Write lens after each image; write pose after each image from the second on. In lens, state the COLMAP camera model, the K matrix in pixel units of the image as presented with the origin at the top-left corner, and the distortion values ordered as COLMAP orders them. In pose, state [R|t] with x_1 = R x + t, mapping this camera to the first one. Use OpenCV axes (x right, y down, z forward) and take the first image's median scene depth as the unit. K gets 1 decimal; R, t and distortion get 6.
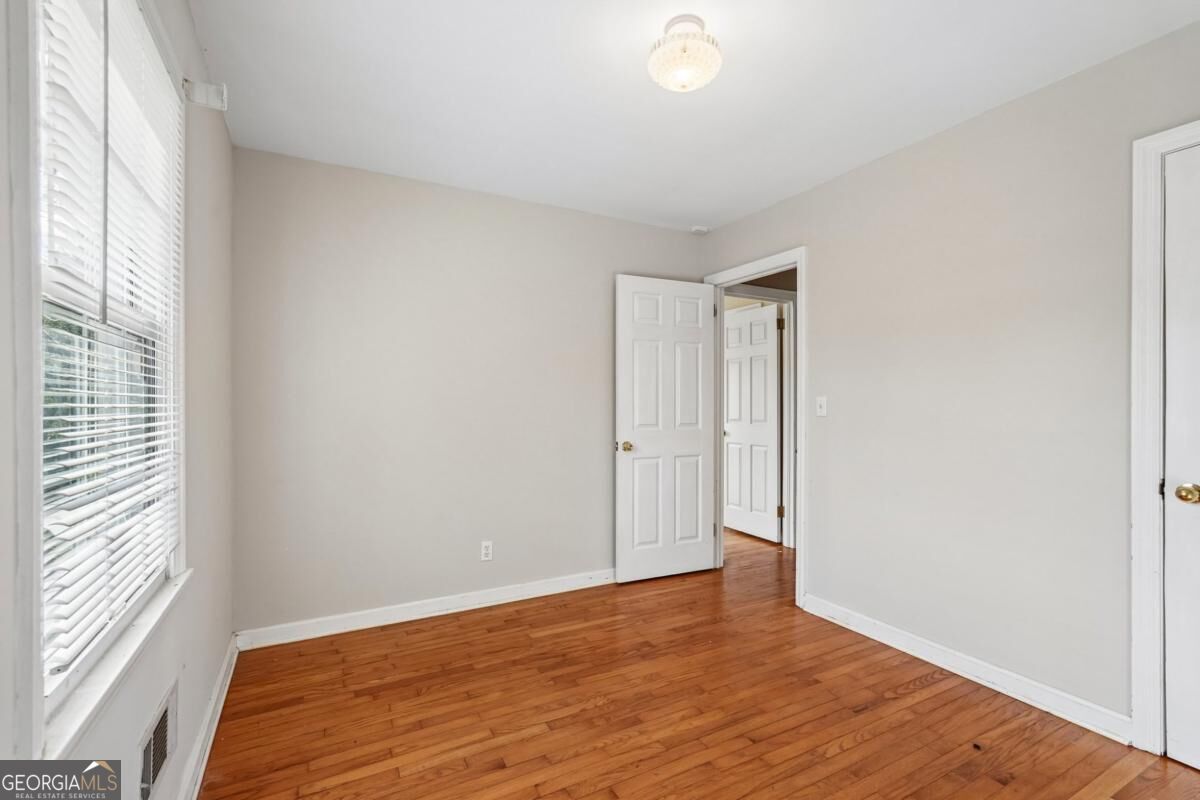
lens RADIAL K [[534.0, 0, 601.6], [0, 534.0, 403.0], [0, 0, 1]] dist [-0.018050, 0.010165]
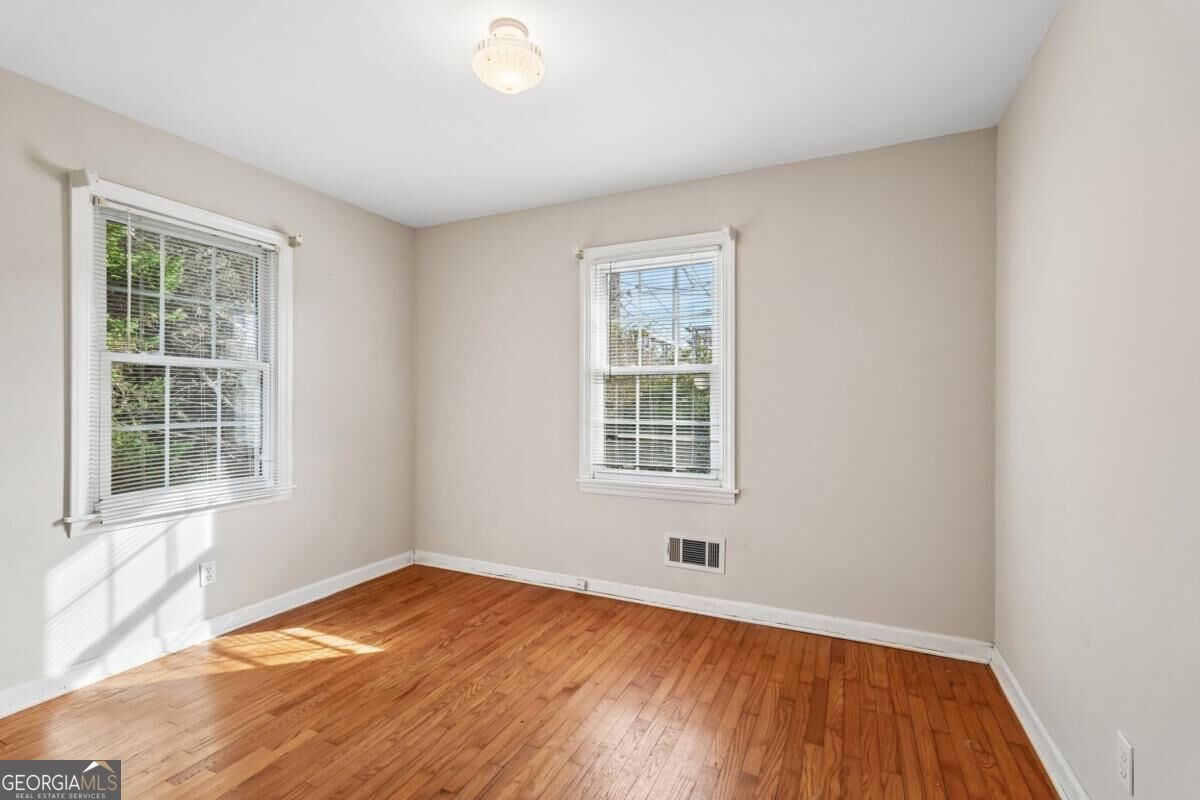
lens RADIAL K [[534.0, 0, 601.6], [0, 534.0, 403.0], [0, 0, 1]] dist [-0.018050, 0.010165]
pose [[-0.800298, 0.000218, -0.599603, 0.559979], [-0.002977, 0.999986, 0.004338, 0.003118], [0.599596, 0.005257, -0.800286, 1.728203]]
